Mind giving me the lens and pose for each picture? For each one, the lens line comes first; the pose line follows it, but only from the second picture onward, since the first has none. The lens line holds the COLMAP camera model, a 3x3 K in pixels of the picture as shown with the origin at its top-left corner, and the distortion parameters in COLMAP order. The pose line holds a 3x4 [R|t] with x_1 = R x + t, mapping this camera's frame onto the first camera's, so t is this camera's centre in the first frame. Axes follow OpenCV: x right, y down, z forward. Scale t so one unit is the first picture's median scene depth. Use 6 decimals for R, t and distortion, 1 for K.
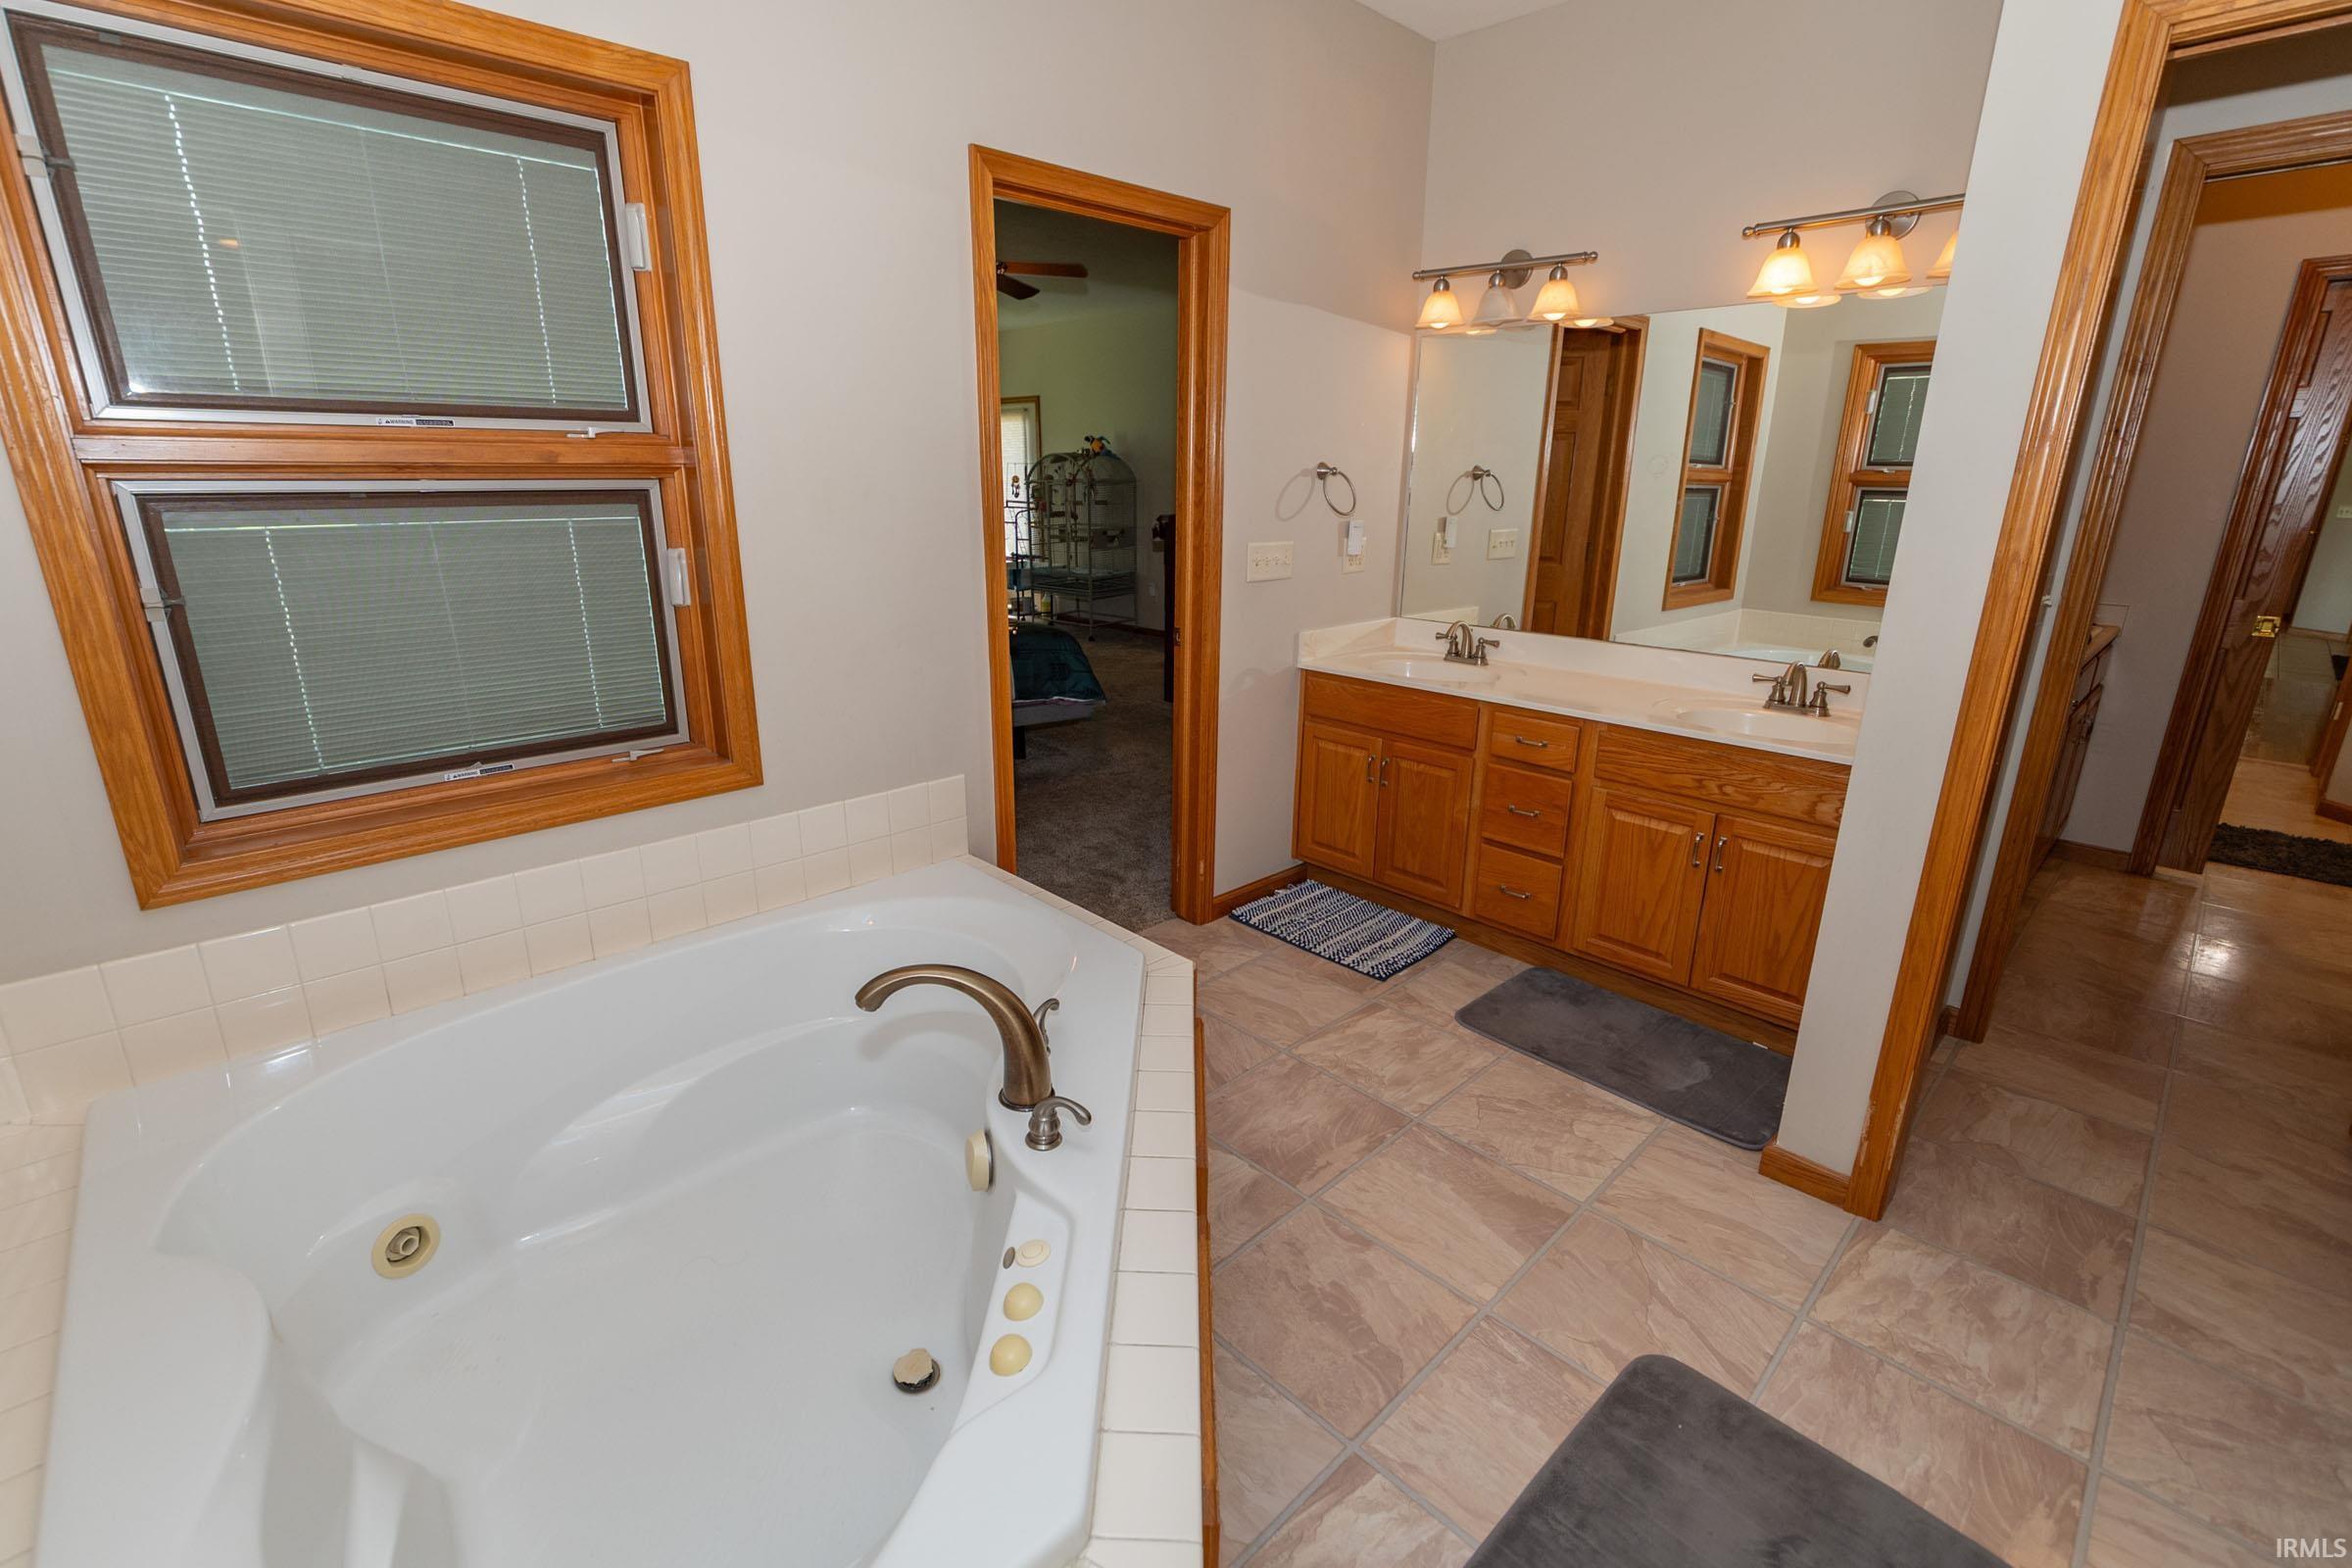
lens RADIAL K [[1025.0, 0, 1176.0], [0, 1025.0, 784.0], [0, 0, 1]] dist [-0.011047, 0.000071]
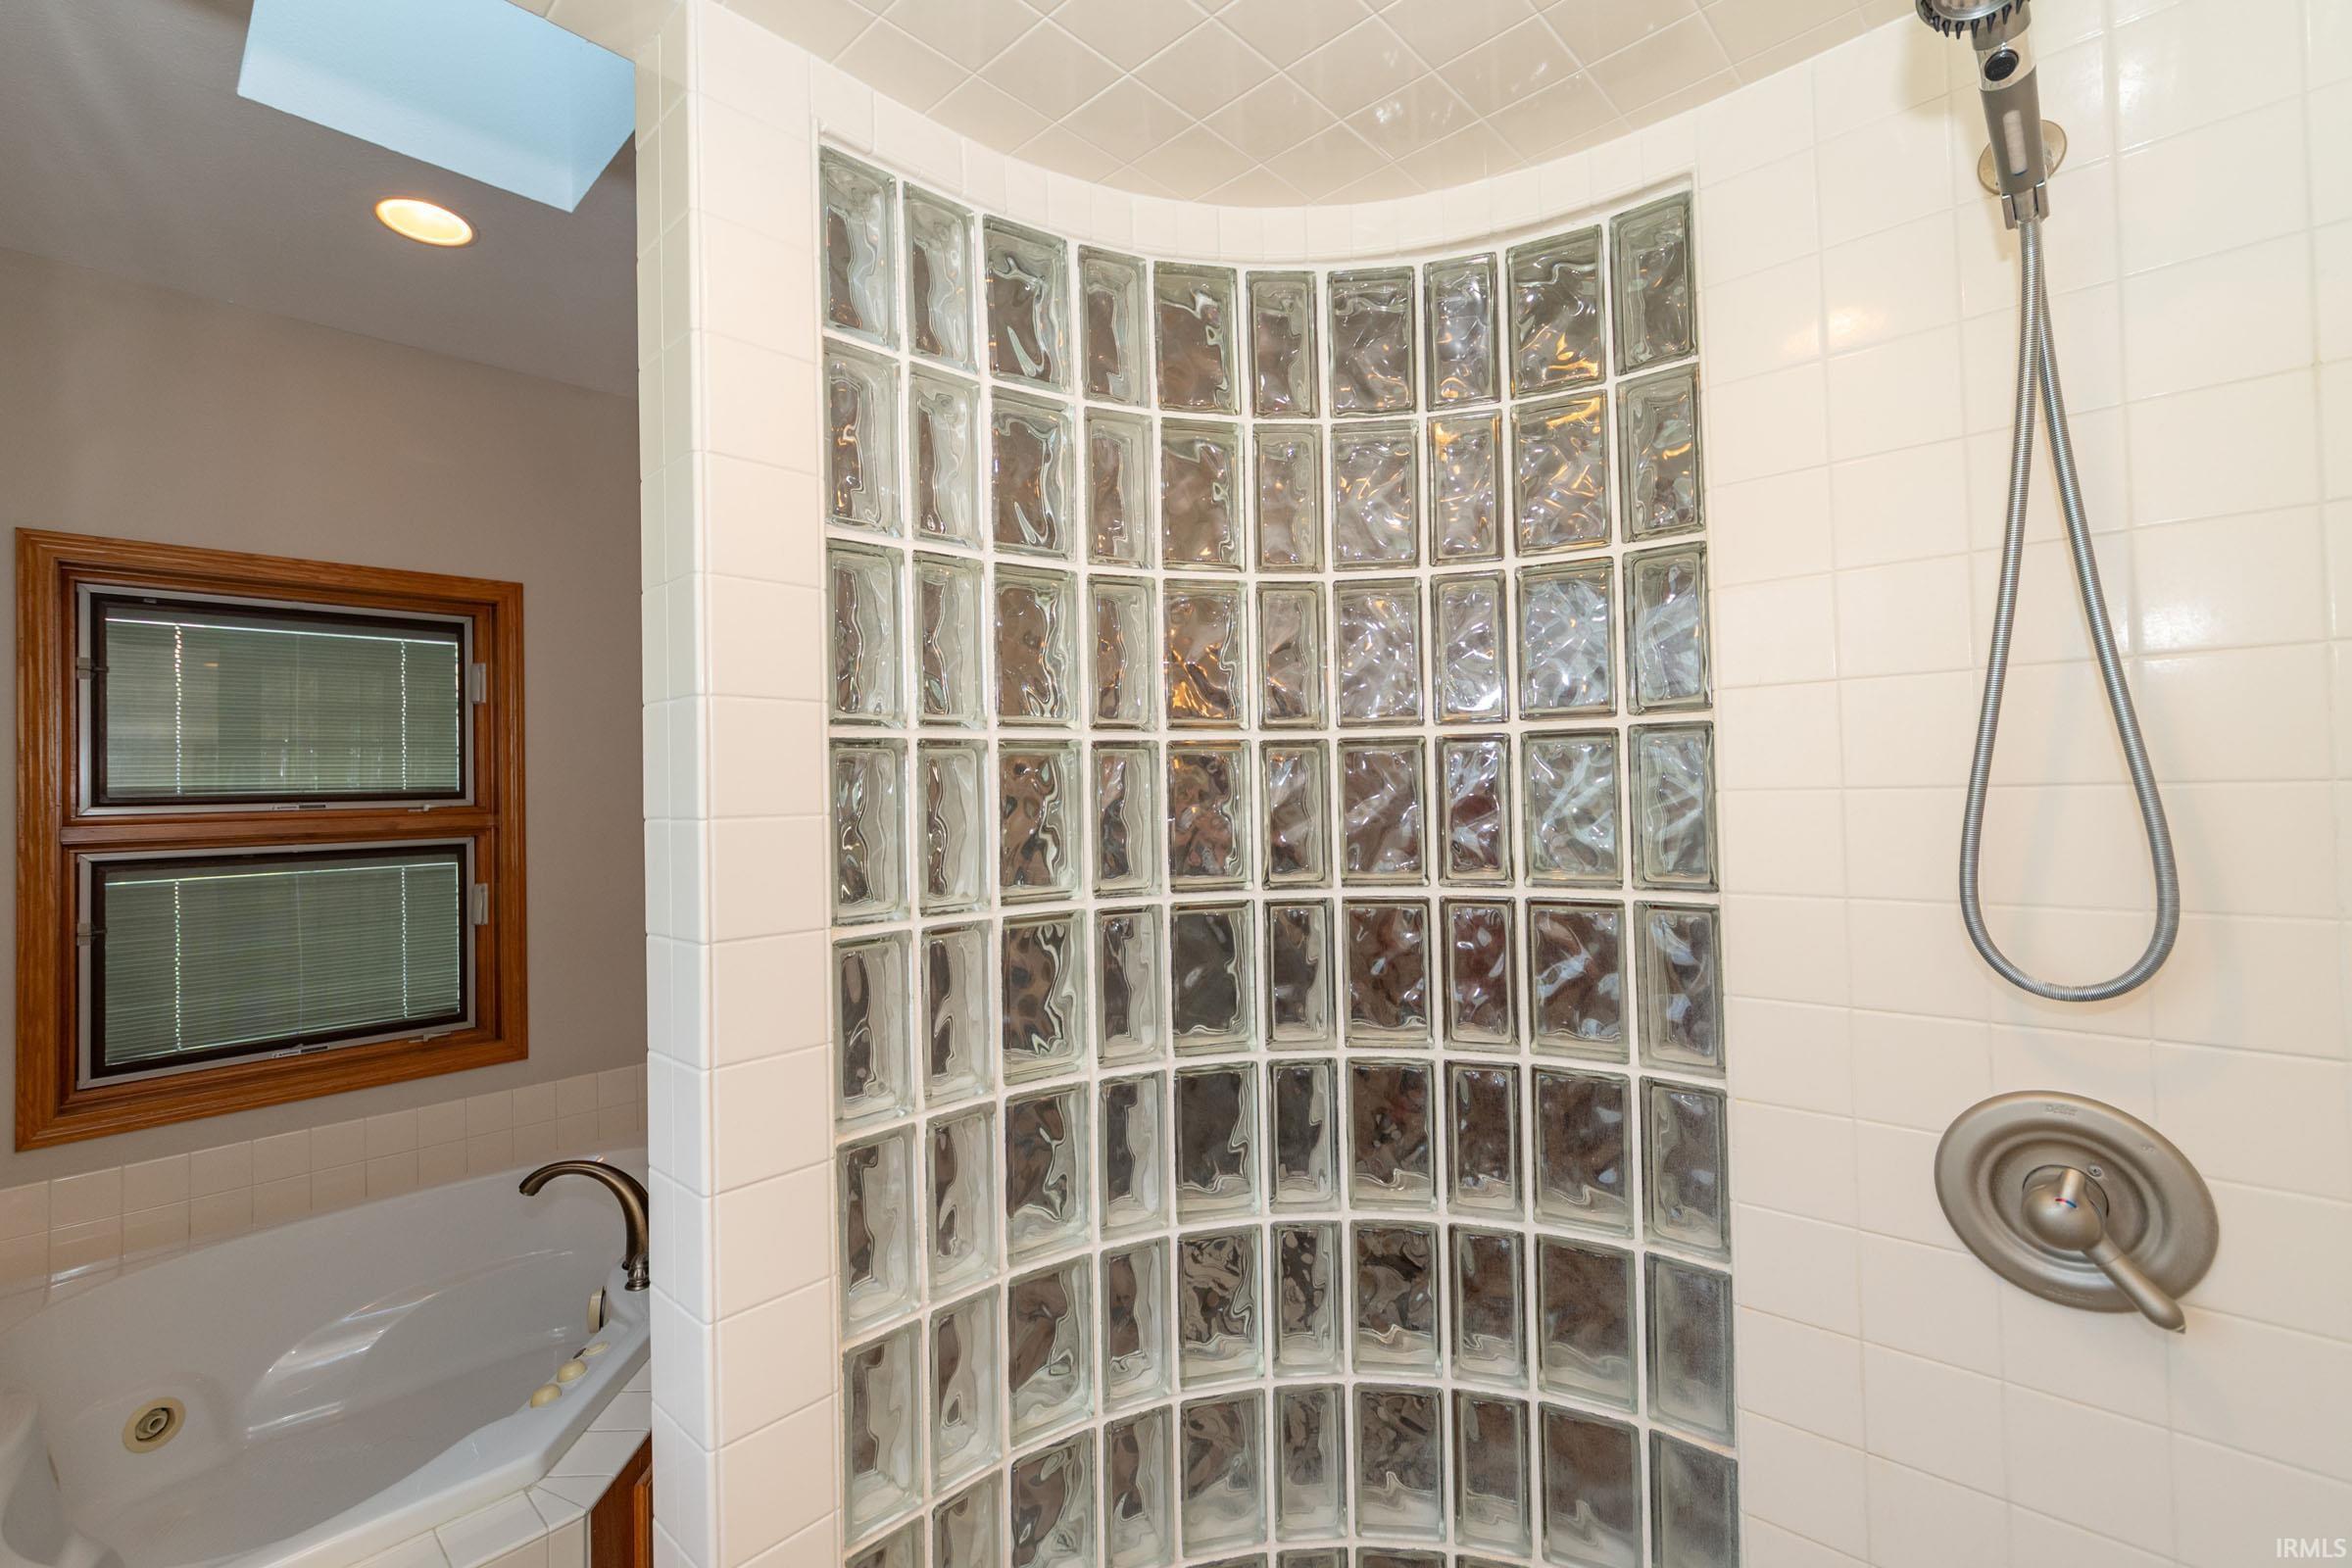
lens RADIAL K [[1036.4, 0, 1162.2], [0, 1036.4, 776.3], [0, 0, 1]] dist [-0.002793, 0.000749]
pose [[0.998802, -0.032532, 0.036558, 0.452911], [0.042077, 0.952349, -0.302094, 0.110726], [-0.024988, 0.303270, 0.952577, -0.481163]]
